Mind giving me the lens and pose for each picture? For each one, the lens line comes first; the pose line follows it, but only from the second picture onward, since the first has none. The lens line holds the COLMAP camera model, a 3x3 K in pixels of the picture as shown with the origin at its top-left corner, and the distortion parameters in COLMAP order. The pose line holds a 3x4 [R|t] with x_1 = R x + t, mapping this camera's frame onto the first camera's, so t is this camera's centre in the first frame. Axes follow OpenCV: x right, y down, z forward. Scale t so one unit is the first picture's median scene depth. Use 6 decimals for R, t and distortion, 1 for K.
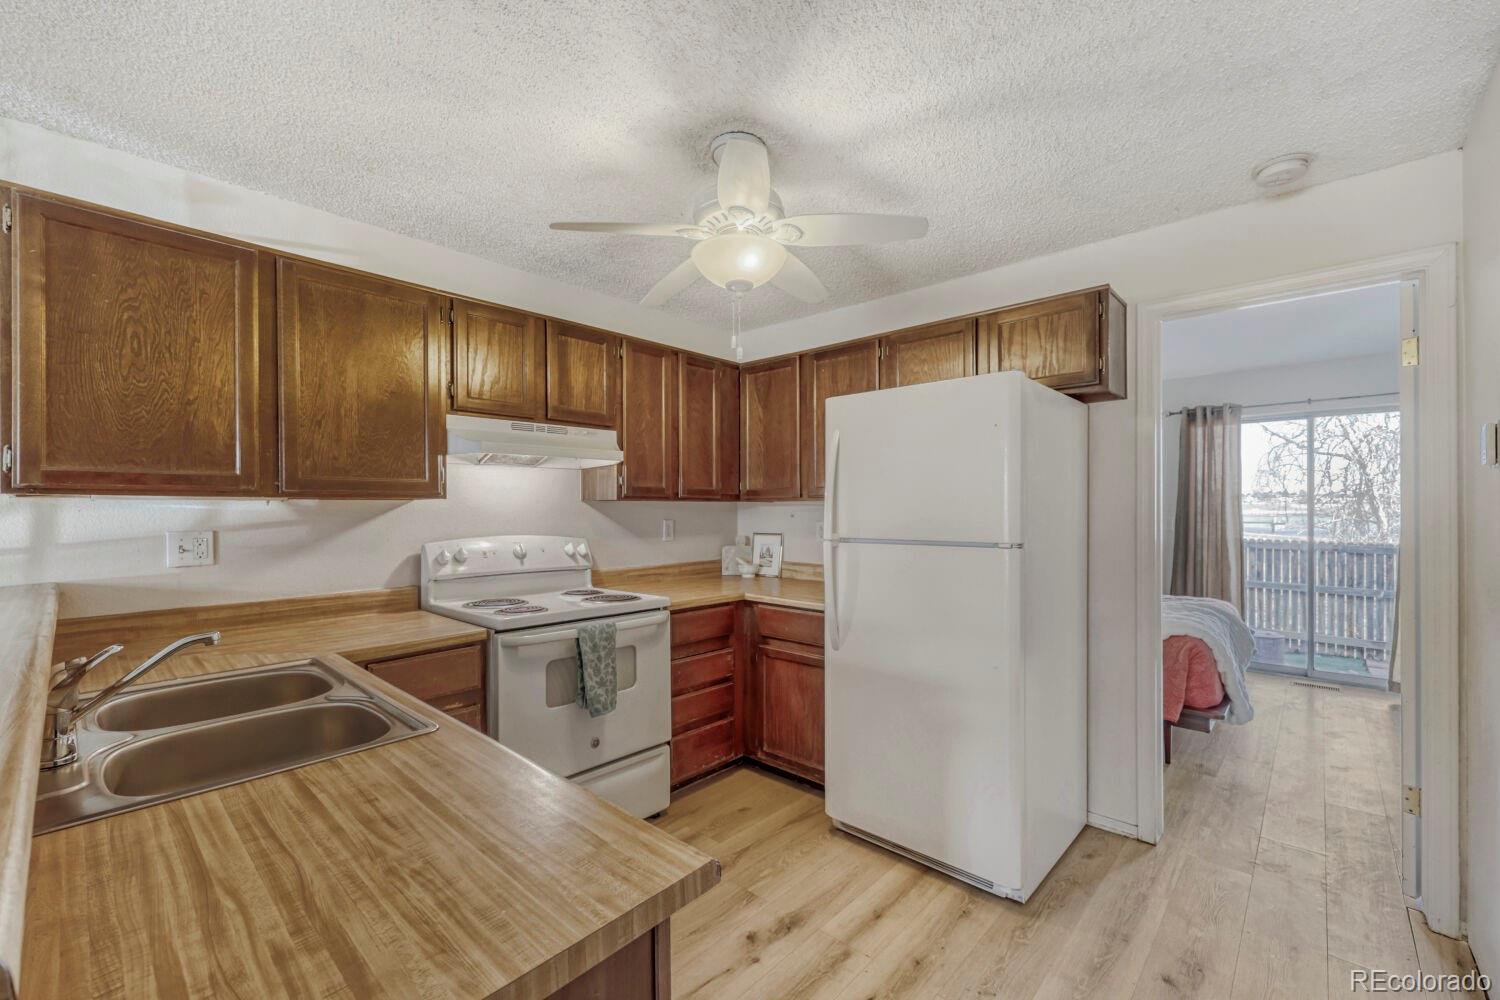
lens RADIAL K [[626.0, 0, 739.0], [0, 626.0, 512.8], [0, 0, 1]] dist [0.002089, -0.000733]
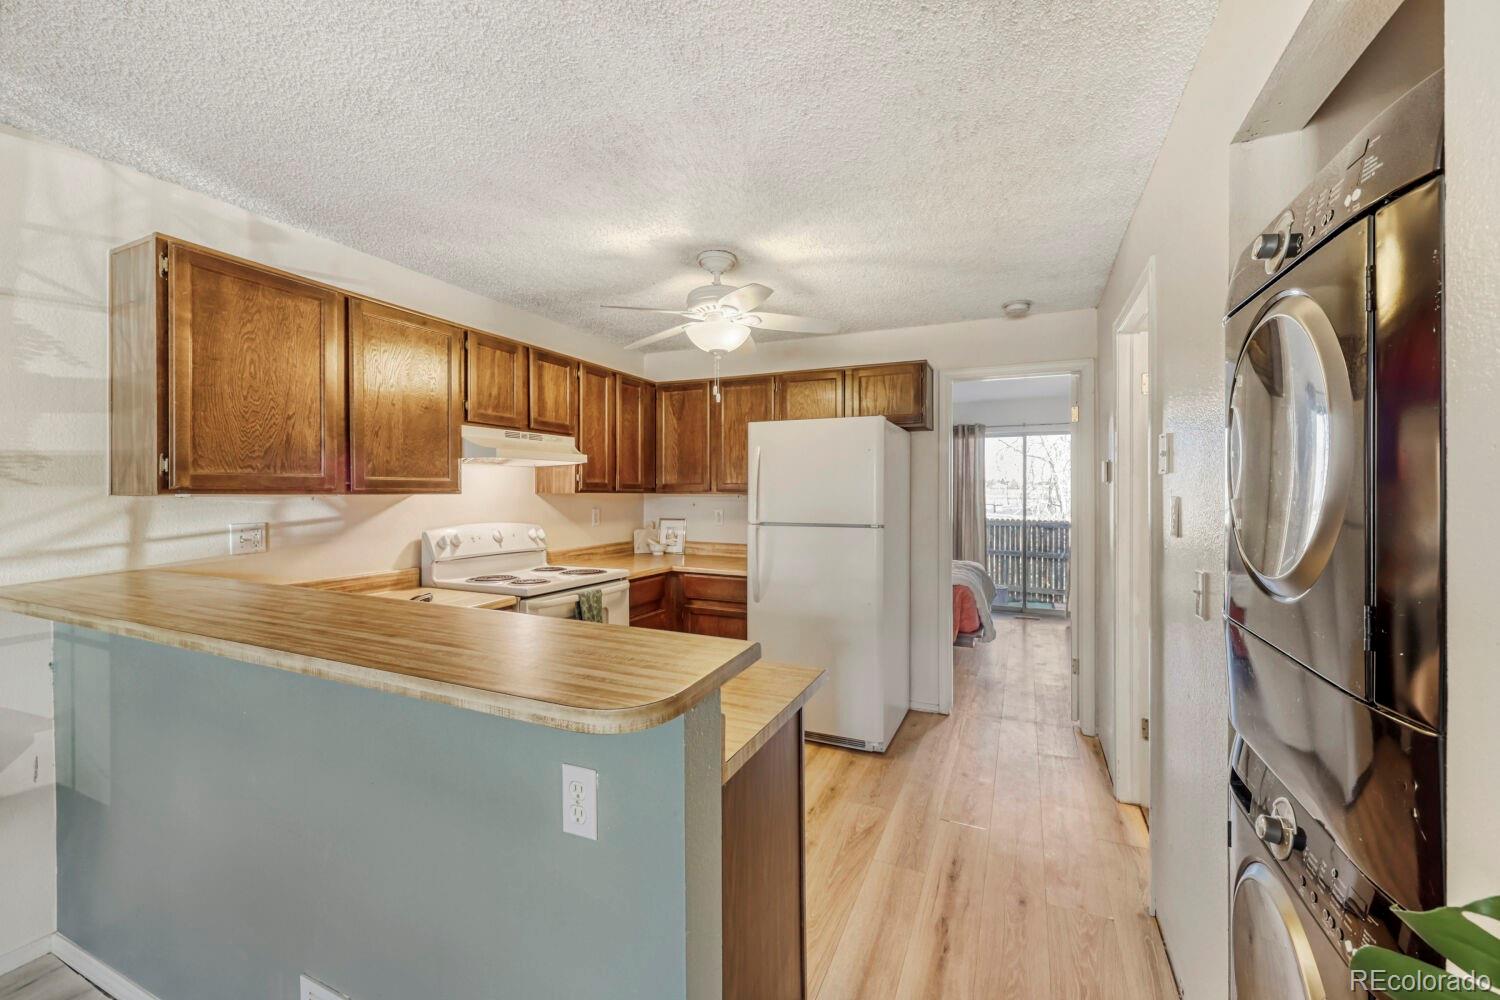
lens RADIAL K [[626.0, 0, 740.4], [0, 626.0, 494.4], [0, 0, 1]] dist [0.002089, -0.000733]
pose [[0.948594, 0.002208, 0.316487, -0.323354], [-0.001843, 0.999997, -0.001452, -0.020032], [-0.316490, 0.000794, 0.948596, -0.318460]]
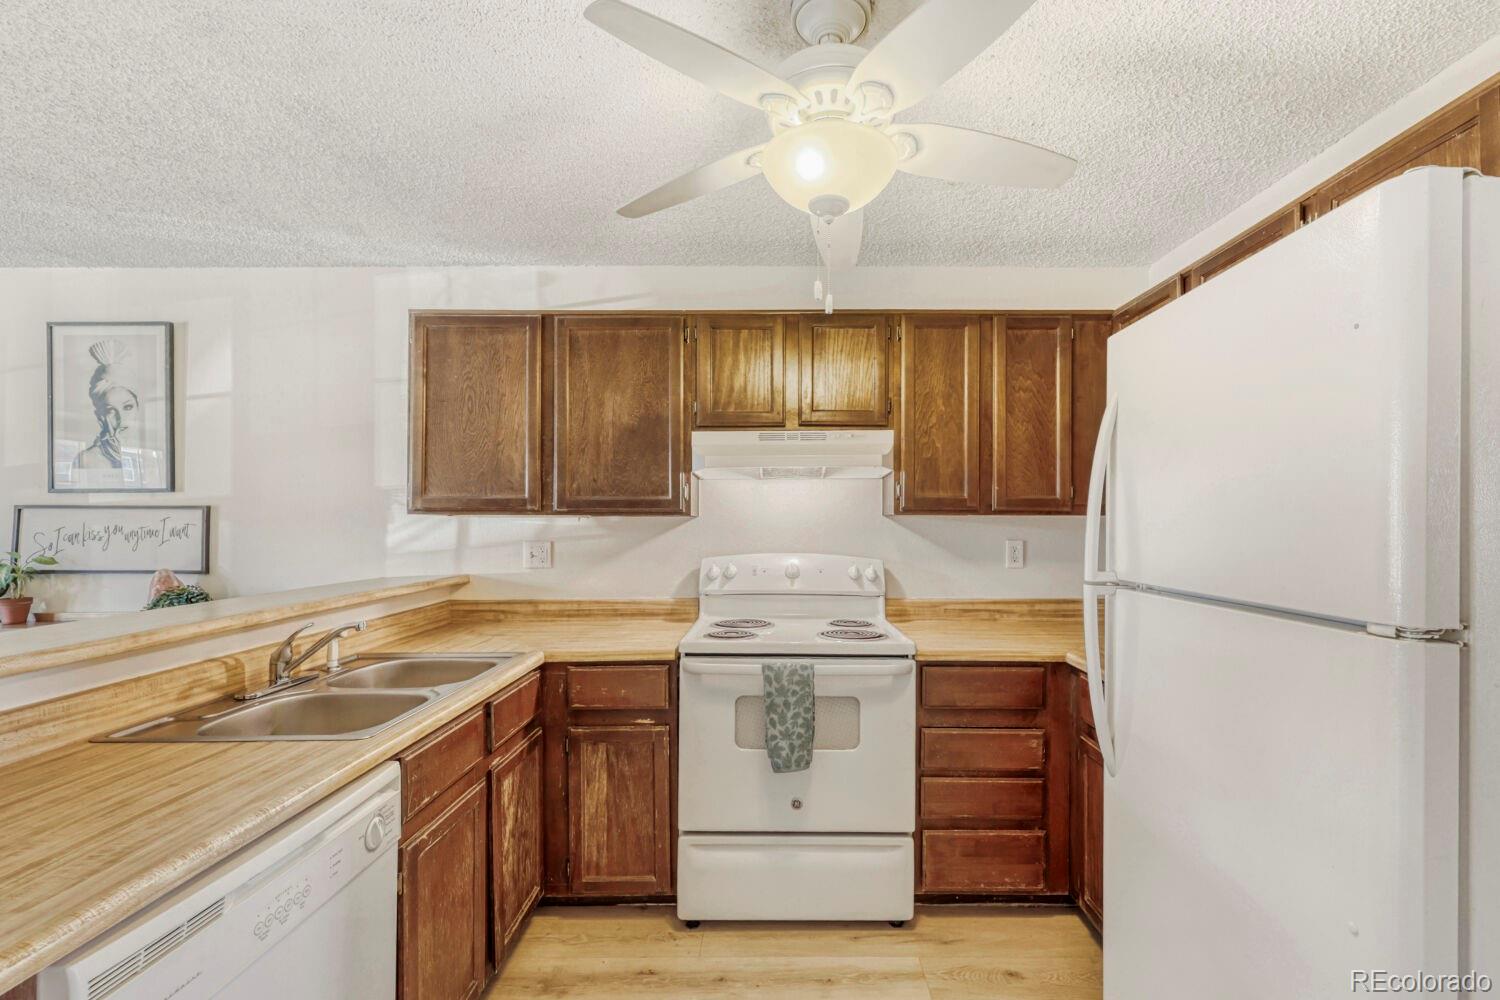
lens RADIAL K [[651.3, 0, 774.6], [0, 651.3, 517.6], [0, 0, 1]] dist [-0.007421, 0.000681]
pose [[0.681676, -0.001765, -0.731652, 0.375623], [-0.006463, 0.999944, -0.008434, -0.009609], [0.731626, 0.010478, 0.681626, 0.364880]]
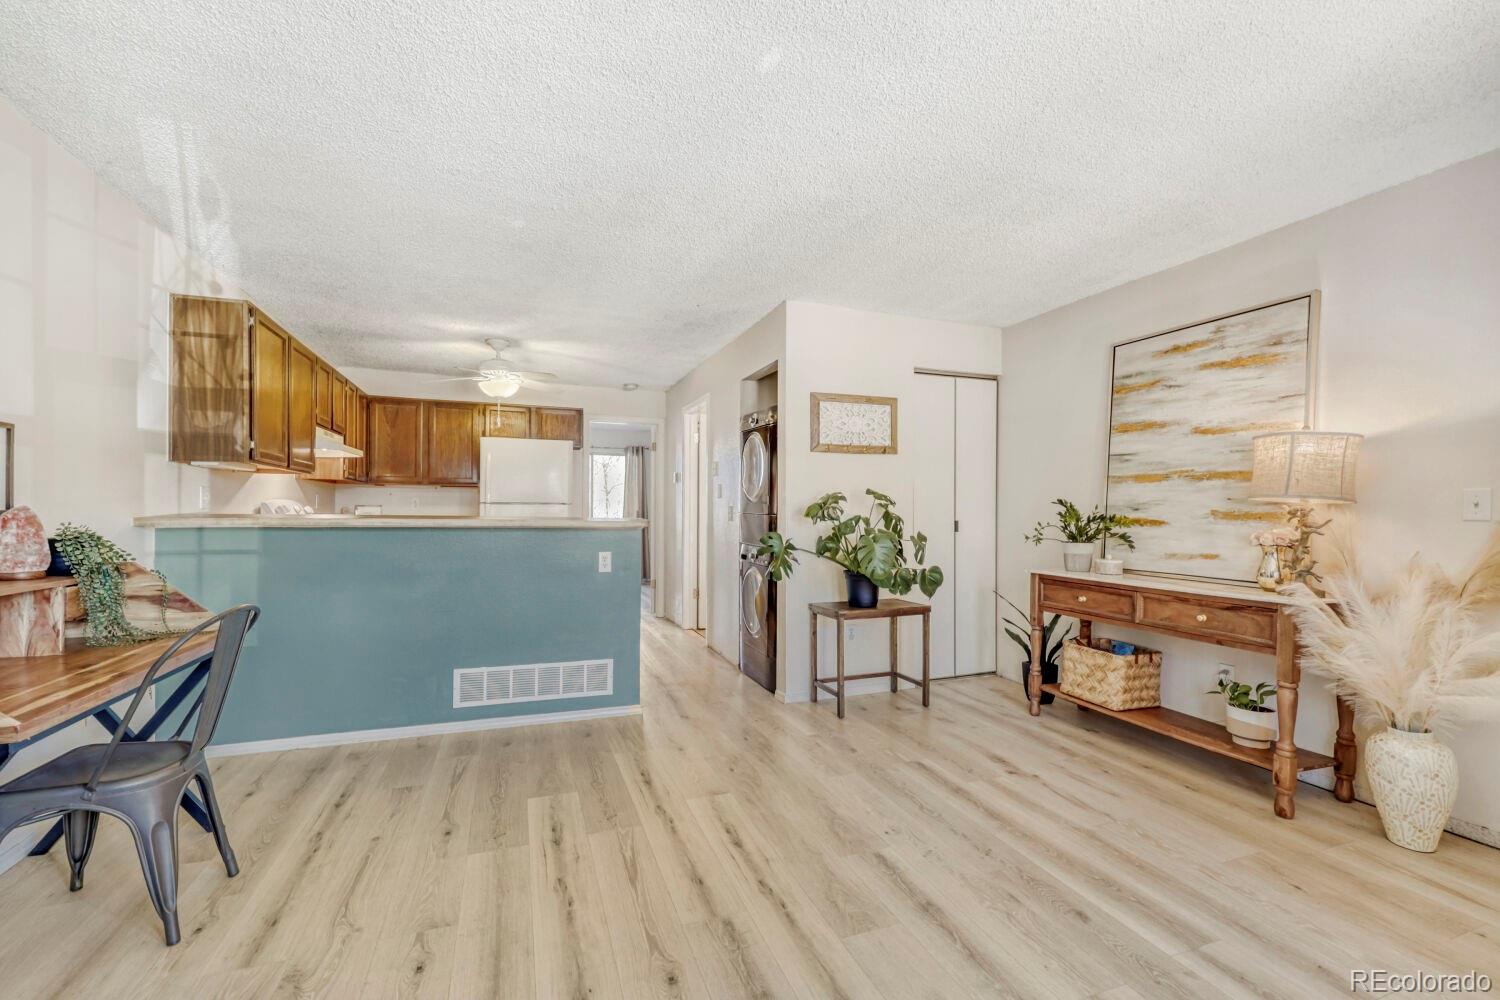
lens RADIAL K [[626.0, 0, 751.0], [0, 626.0, 507.7], [0, 0, 1]] dist [0.002089, -0.000733]
pose [[0.464652, 0.008312, 0.885454, -1.301838], [-0.004733, 0.999965, -0.006904, 0.065896], [-0.885481, -0.000983, 0.464675, -0.786836]]
